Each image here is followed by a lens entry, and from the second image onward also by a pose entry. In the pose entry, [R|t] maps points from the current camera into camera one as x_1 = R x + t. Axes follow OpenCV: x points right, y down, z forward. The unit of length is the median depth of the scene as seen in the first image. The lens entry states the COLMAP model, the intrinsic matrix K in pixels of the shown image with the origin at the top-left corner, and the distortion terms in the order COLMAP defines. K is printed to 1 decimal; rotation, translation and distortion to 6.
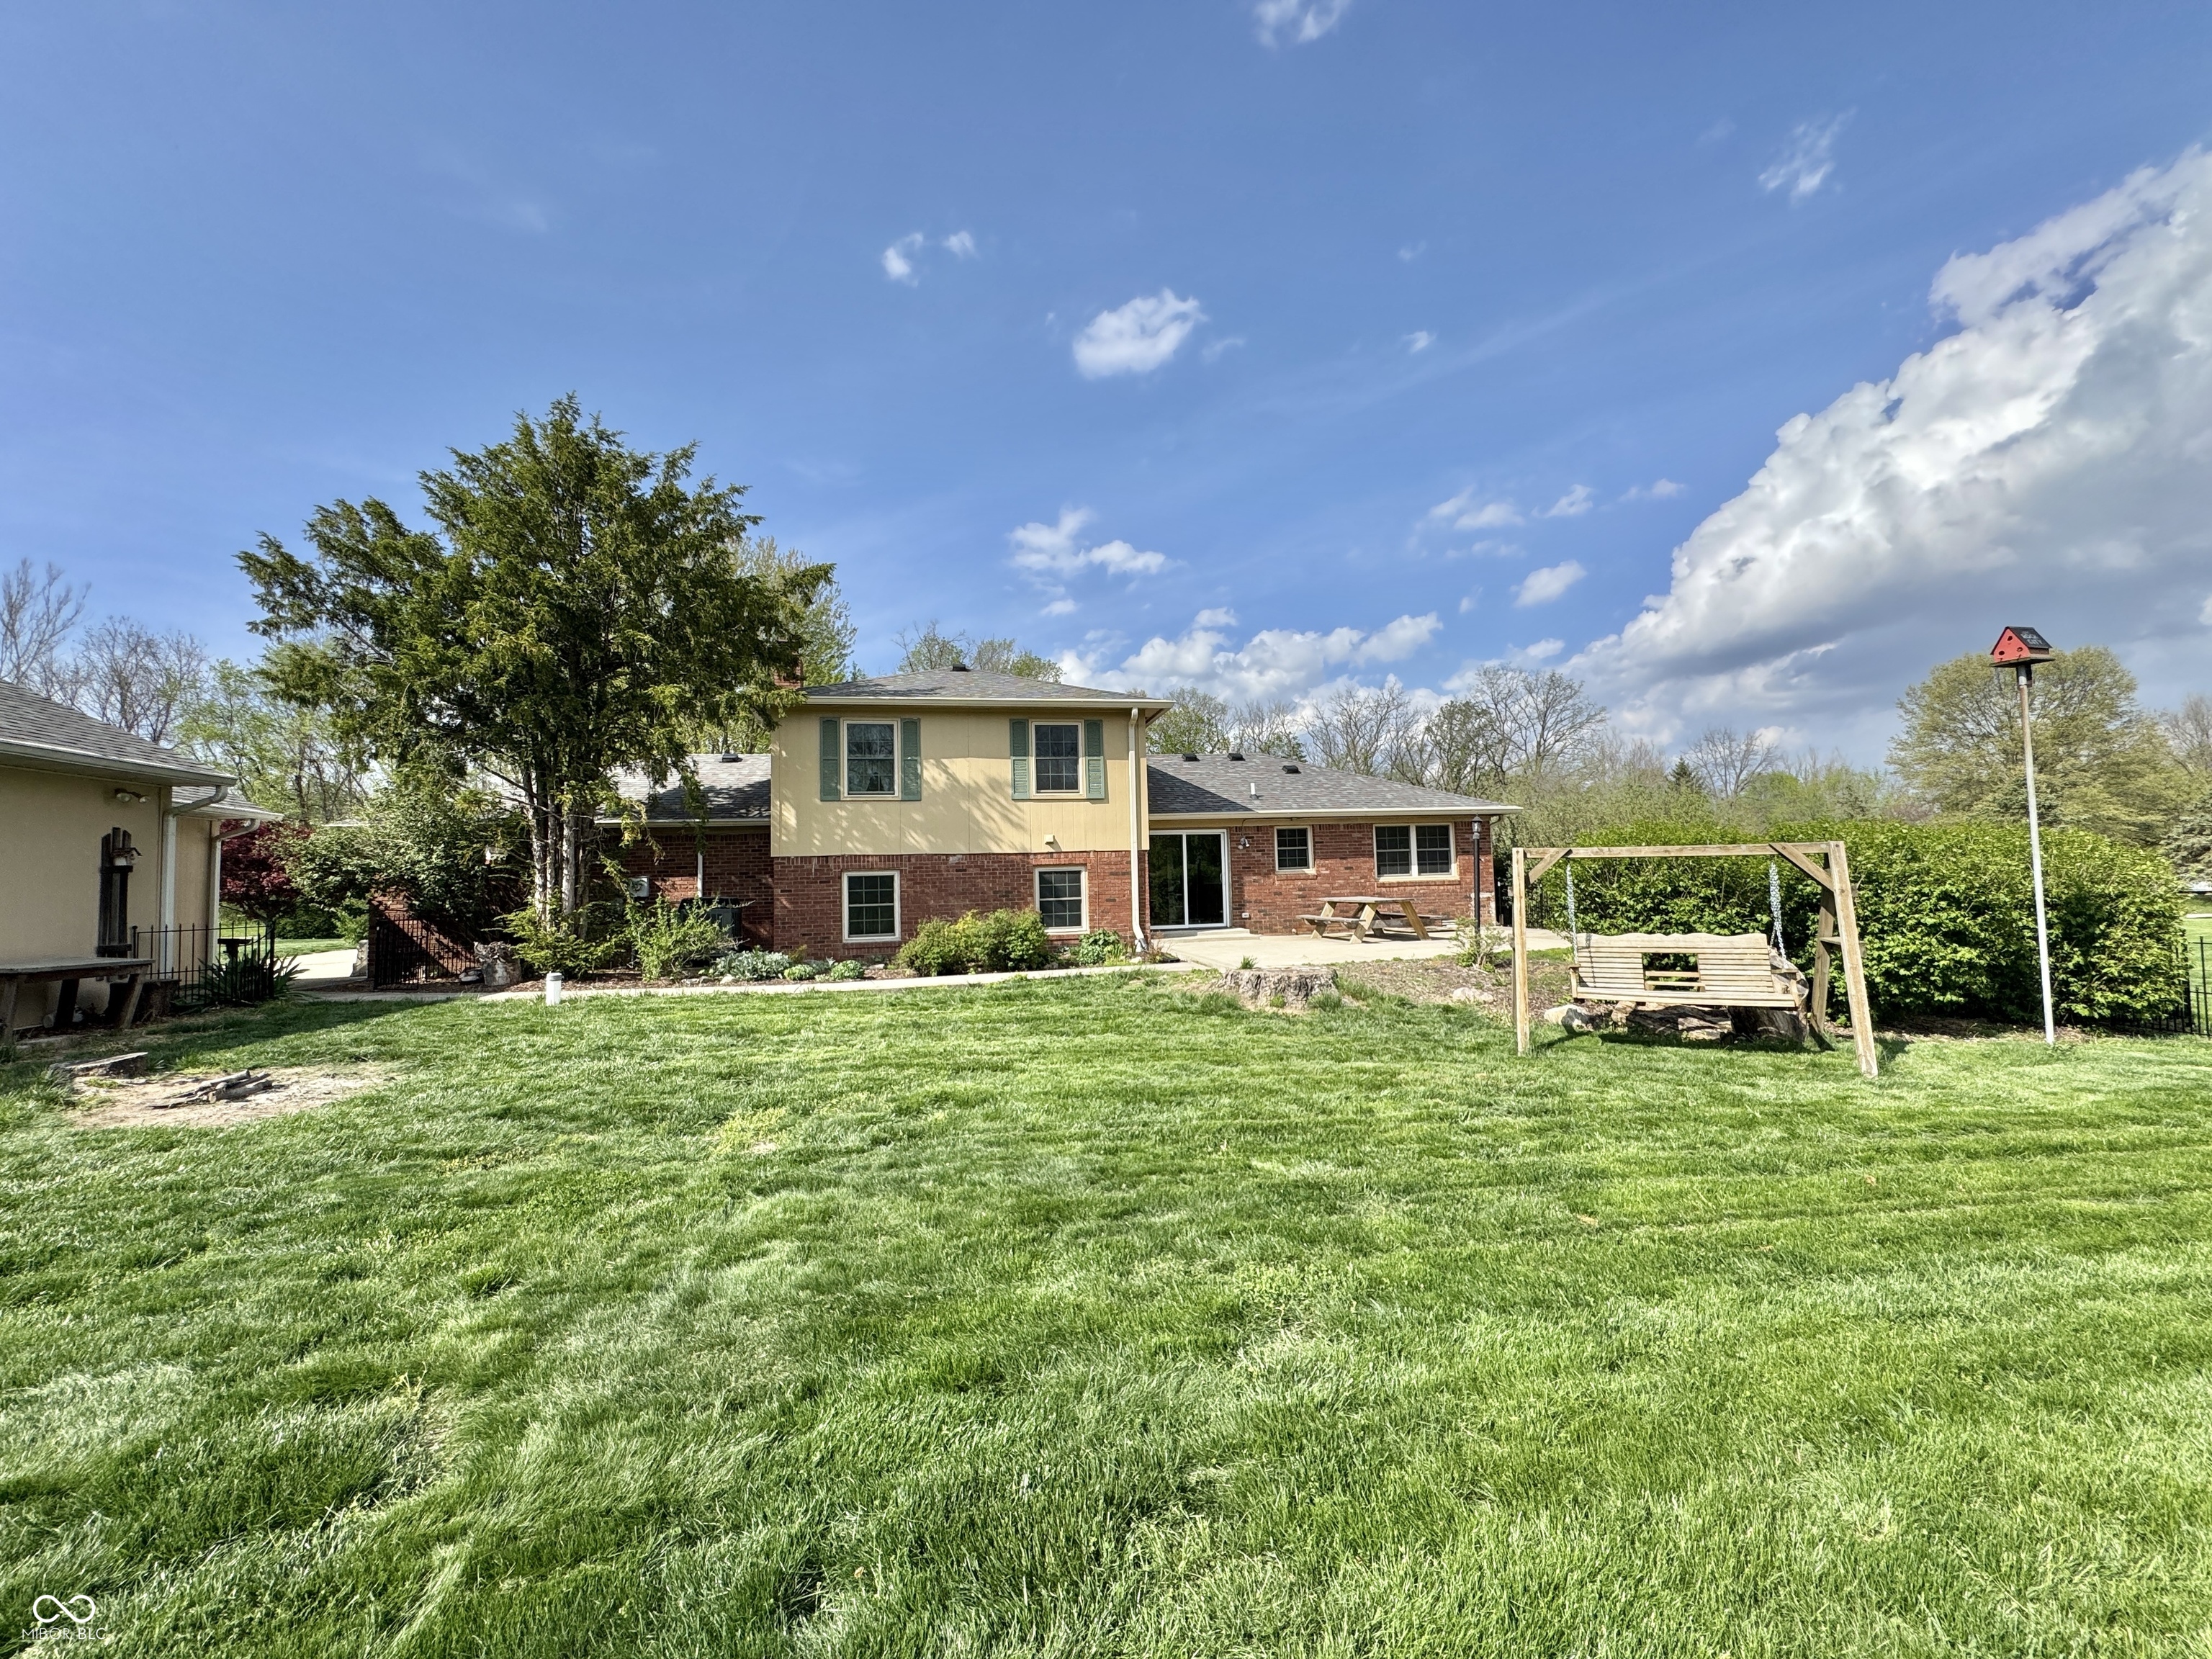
lens RADIAL K [[889.2, 0, 1104.2], [0, 889.2, 814.0], [0, 0, 1]] dist [0.018156, 0.000089]
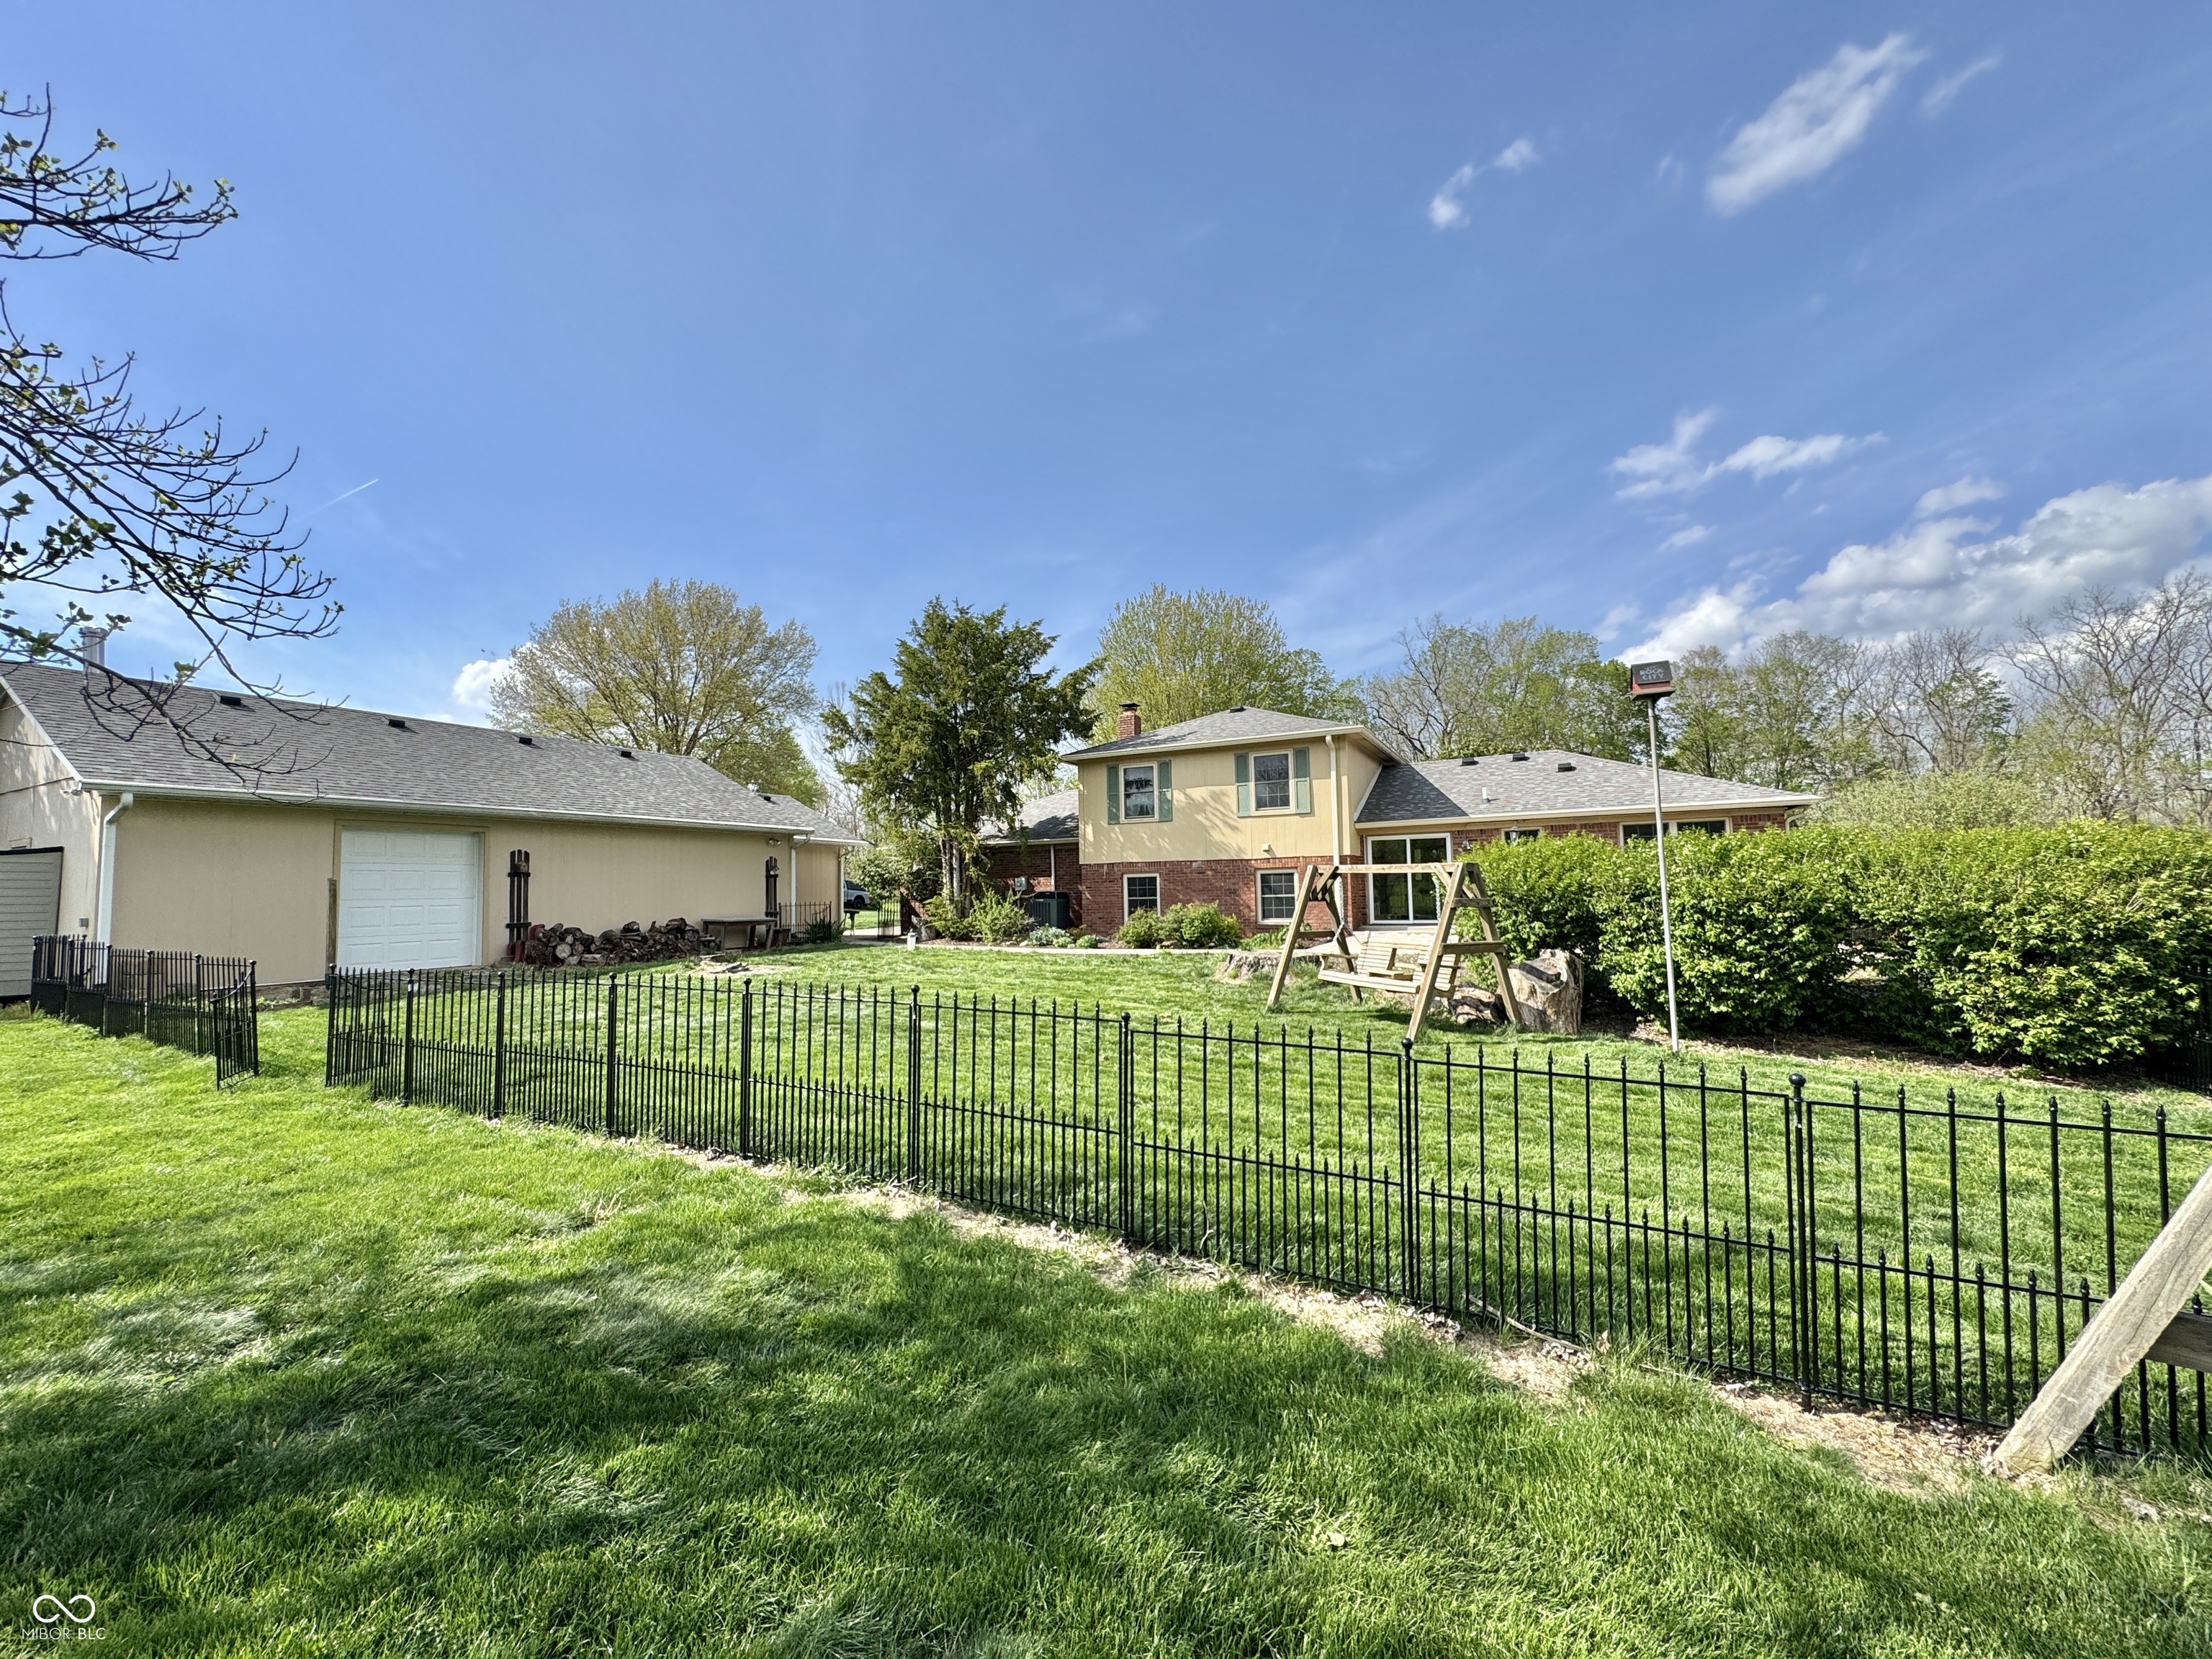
lens RADIAL K [[893.6, 0, 1106.0], [0, 893.6, 829.5], [0, 0, 1]] dist [0.131363, 0.000029]
pose [[0.786367, -0.030899, -0.616987, 0.523728], [0.047957, 0.998788, 0.011103, -0.020994], [0.615896, -0.038320, 0.786895, -0.125691]]
